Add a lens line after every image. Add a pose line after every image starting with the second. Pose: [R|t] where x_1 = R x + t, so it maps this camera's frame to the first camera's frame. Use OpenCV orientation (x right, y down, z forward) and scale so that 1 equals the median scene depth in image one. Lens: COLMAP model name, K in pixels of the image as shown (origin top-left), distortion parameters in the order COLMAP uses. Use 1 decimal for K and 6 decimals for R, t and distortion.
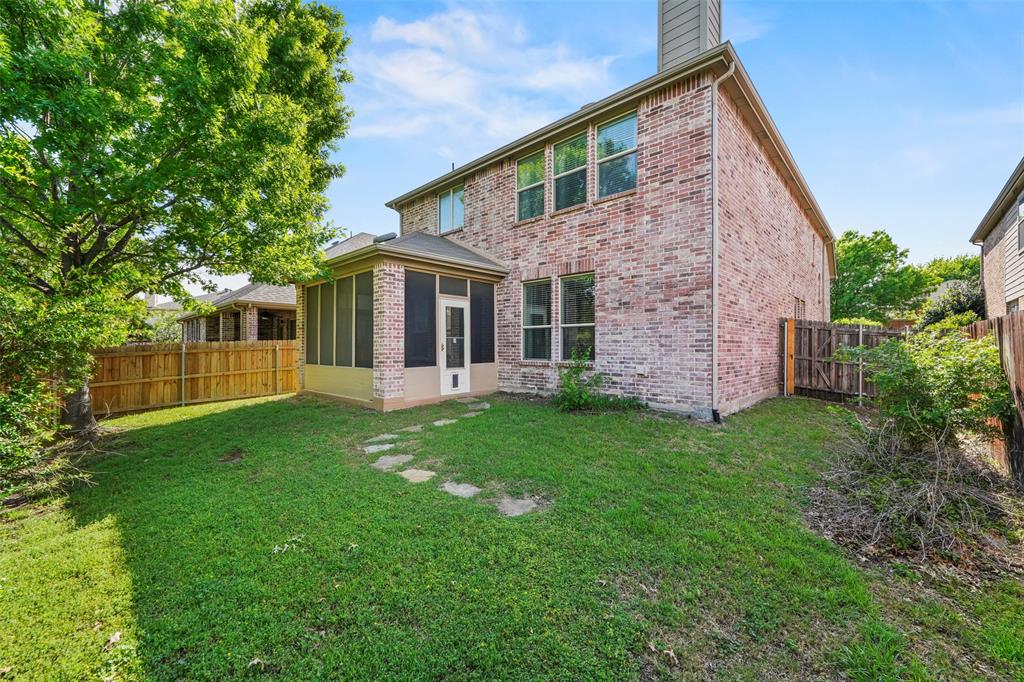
lens RADIAL K [[404.1, 0, 509.9], [0, 404.1, 340.2], [0, 0, 1]] dist [0.001408, -0.000334]
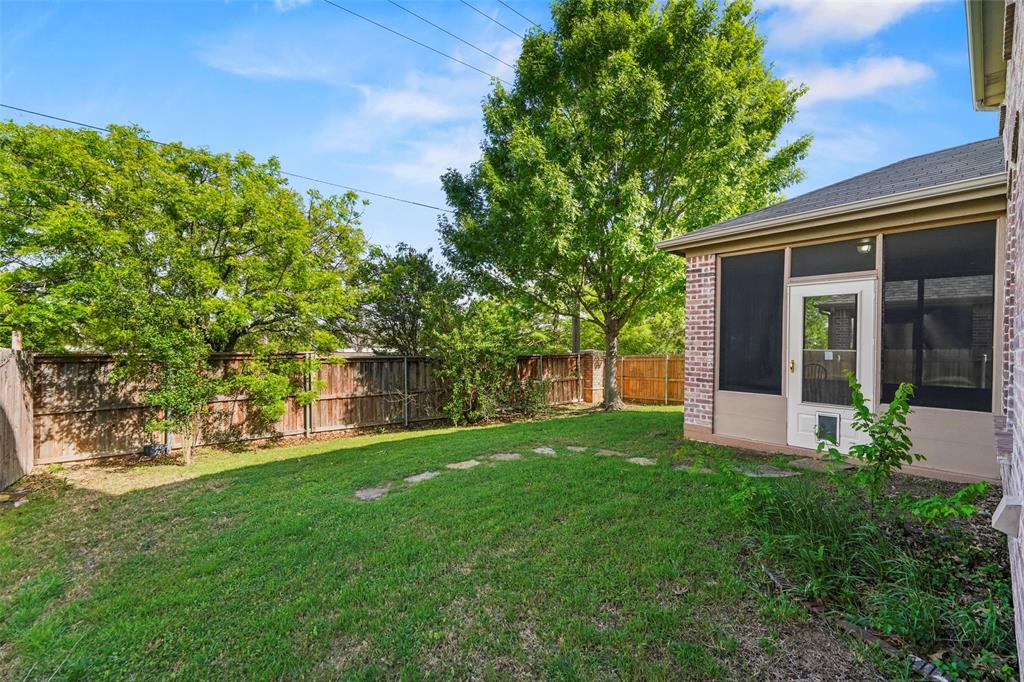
lens RADIAL K [[404.1, 0, 510.4], [0, 404.1, 344.8], [0, 0, 1]] dist [0.001408, -0.000334]
pose [[-0.114386, 0.000315, -0.993436, 0.499651], [-0.003772, 0.999993, 0.000751, -0.013406], [0.993429, 0.003833, -0.114384, 0.668548]]
